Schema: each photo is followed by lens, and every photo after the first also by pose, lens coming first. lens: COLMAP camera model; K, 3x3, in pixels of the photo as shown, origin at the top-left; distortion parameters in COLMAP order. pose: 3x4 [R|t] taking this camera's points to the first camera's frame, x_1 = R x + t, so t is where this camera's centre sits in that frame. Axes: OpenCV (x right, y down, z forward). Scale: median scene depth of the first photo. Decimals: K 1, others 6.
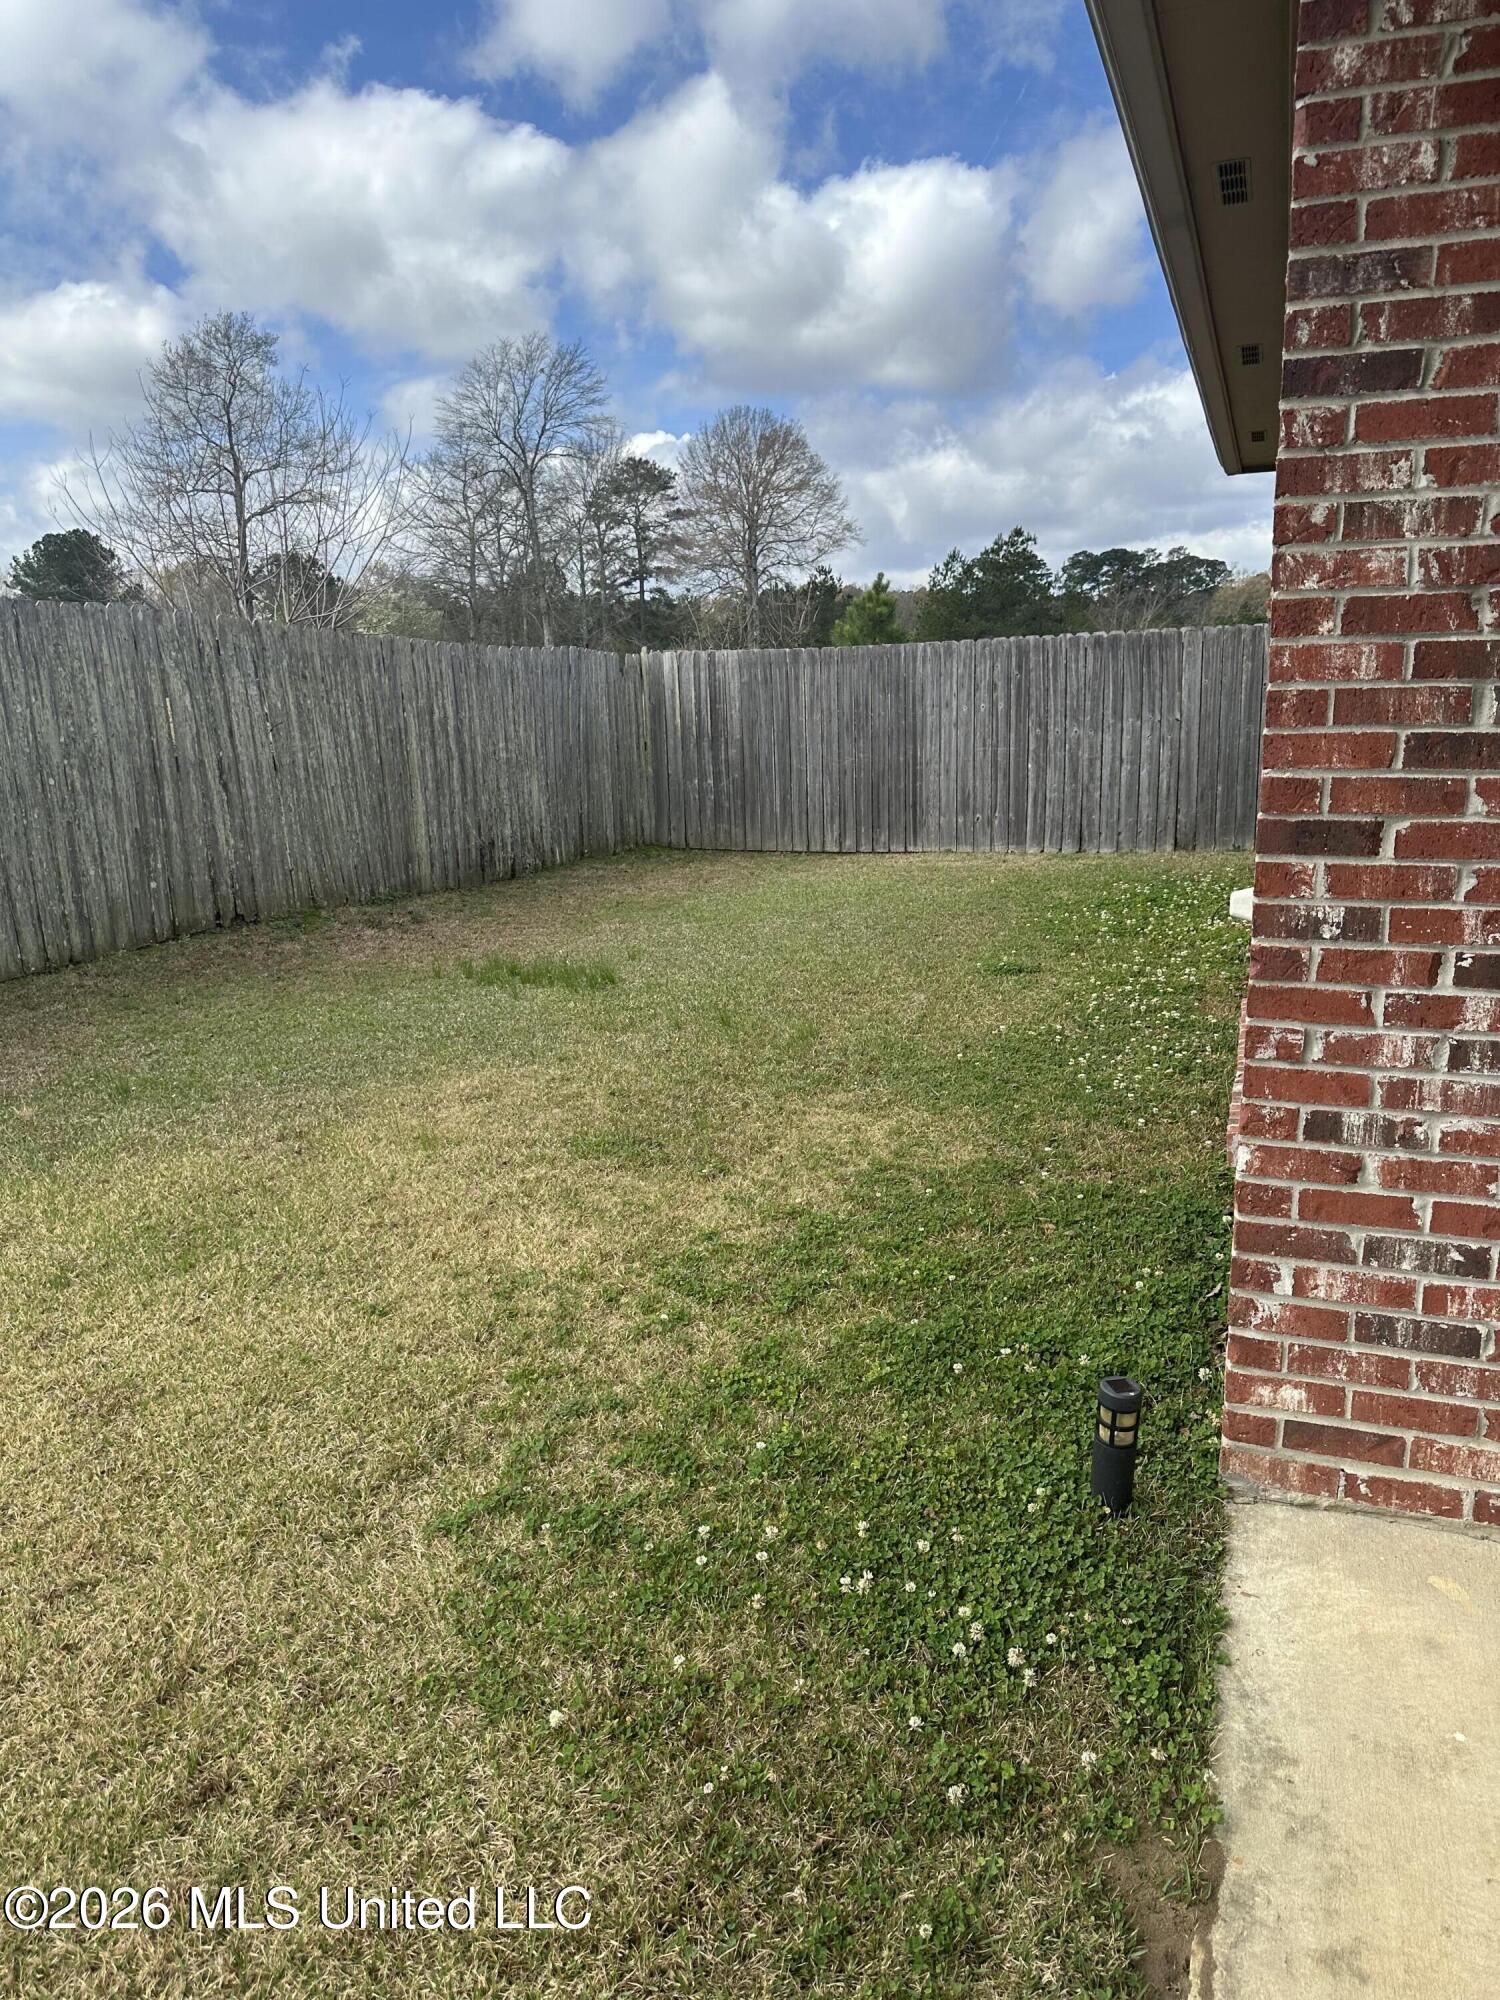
lens RADIAL K [[1440.1, 0, 772.0], [0, 1440.1, 1007.7], [0, 0, 1]] dist [0.077648, -0.140037]
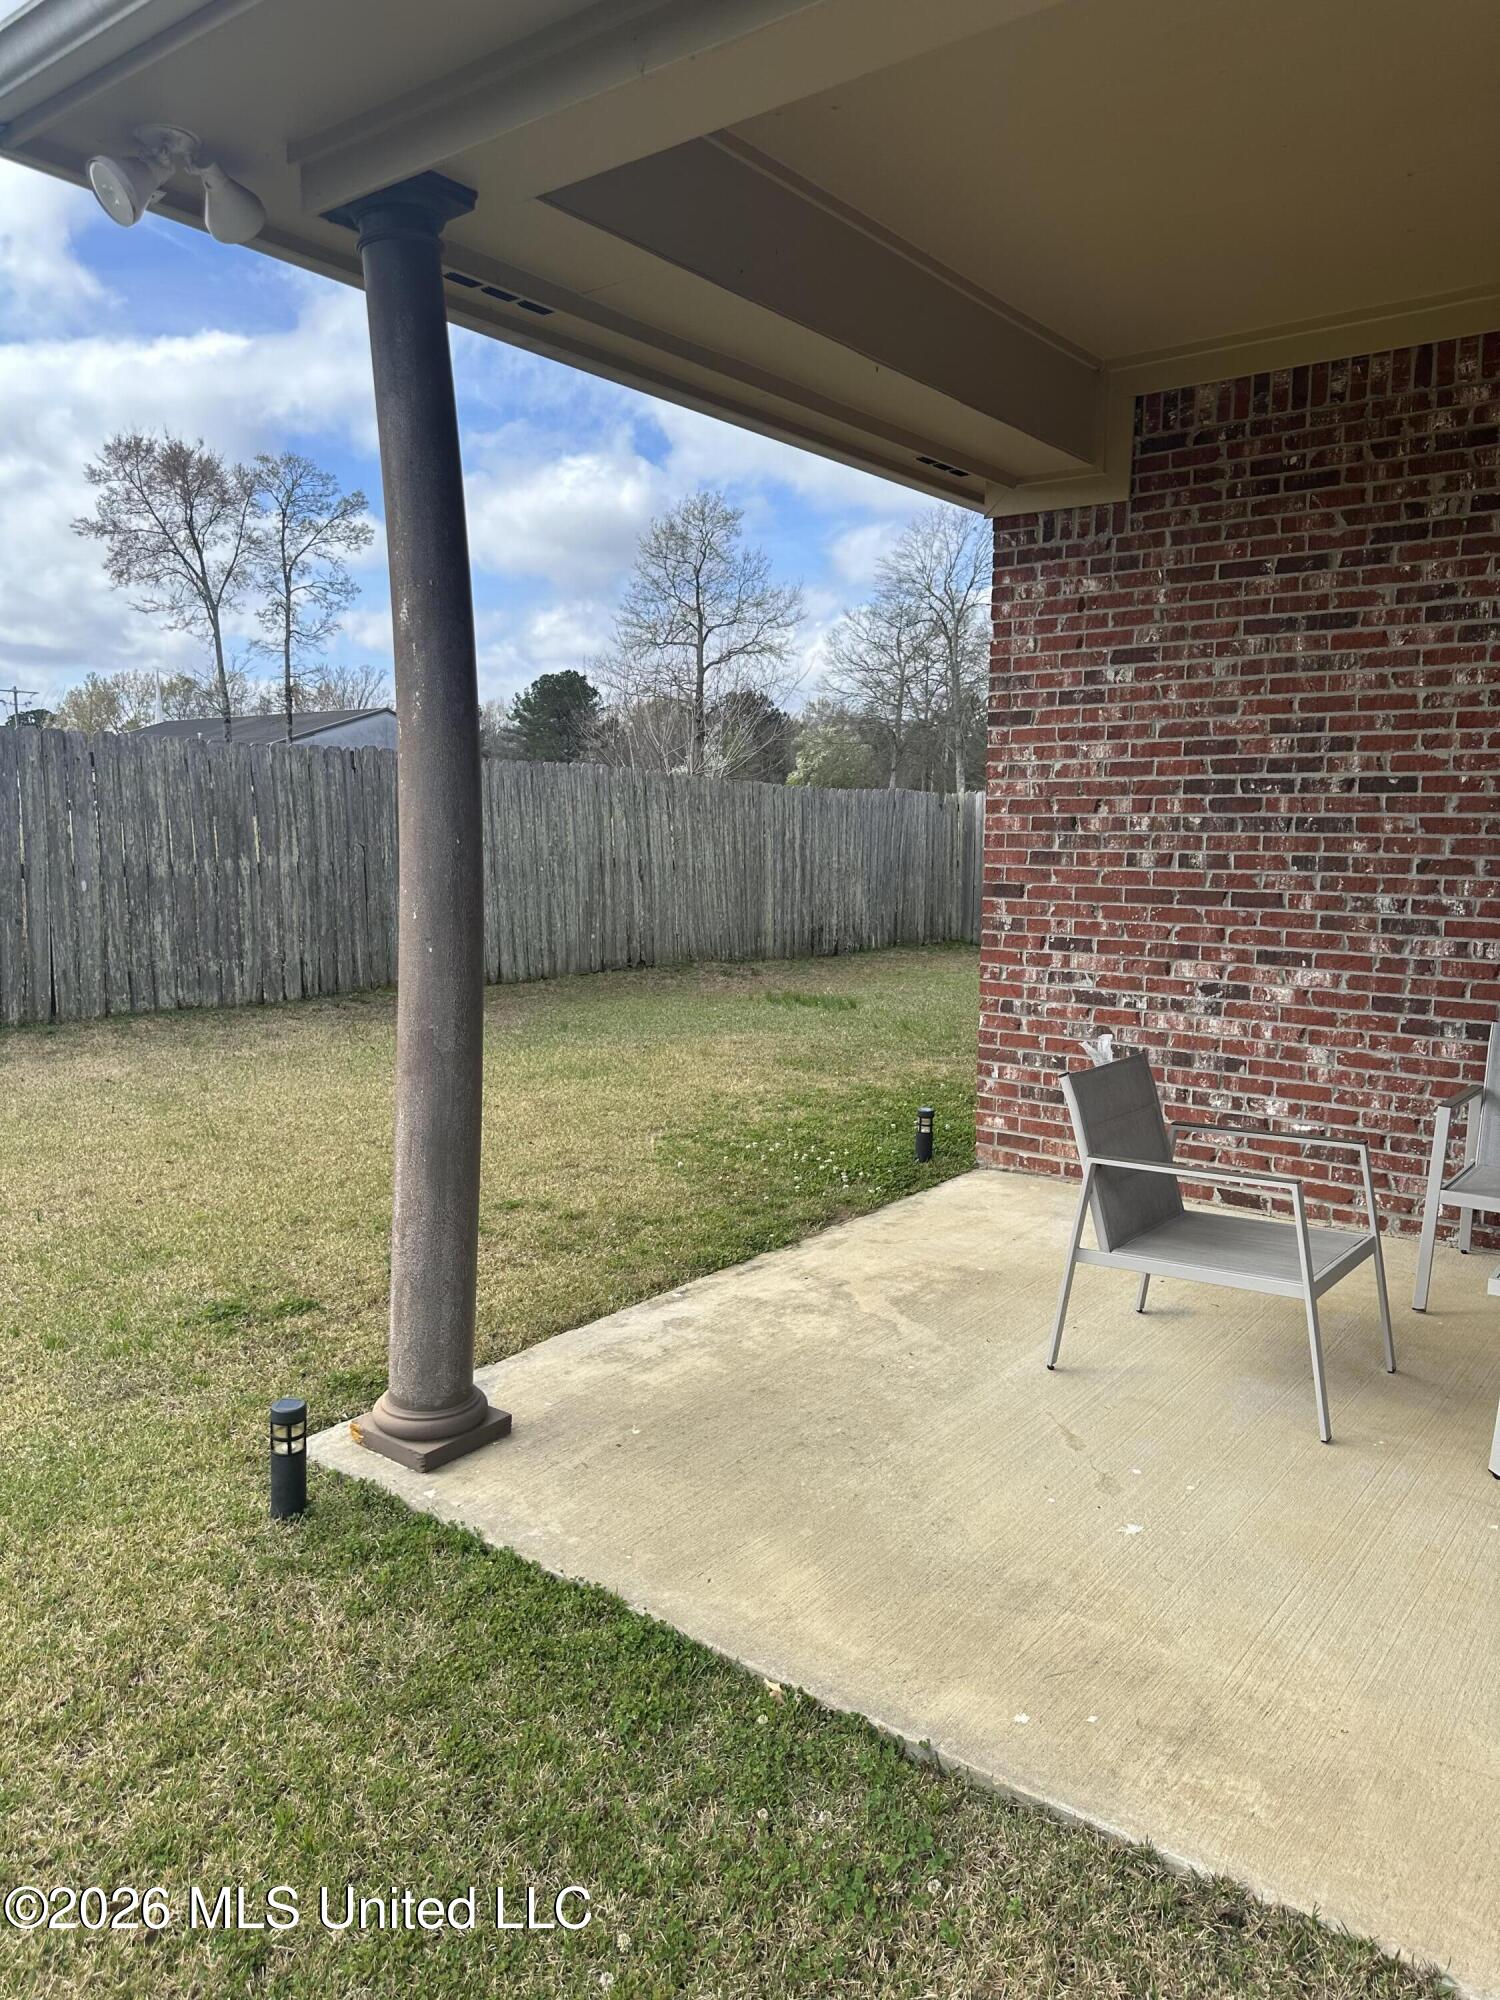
lens RADIAL K [[1440.1, 0, 772.0], [0, 1440.1, 1007.7], [0, 0, 1]] dist [0.077648, -0.140037]
pose [[0.958173, 0.061484, -0.279506, 0.199453], [-0.084967, 0.993729, -0.072682, 0.086846], [0.273284, 0.093391, 0.957389, -0.431167]]
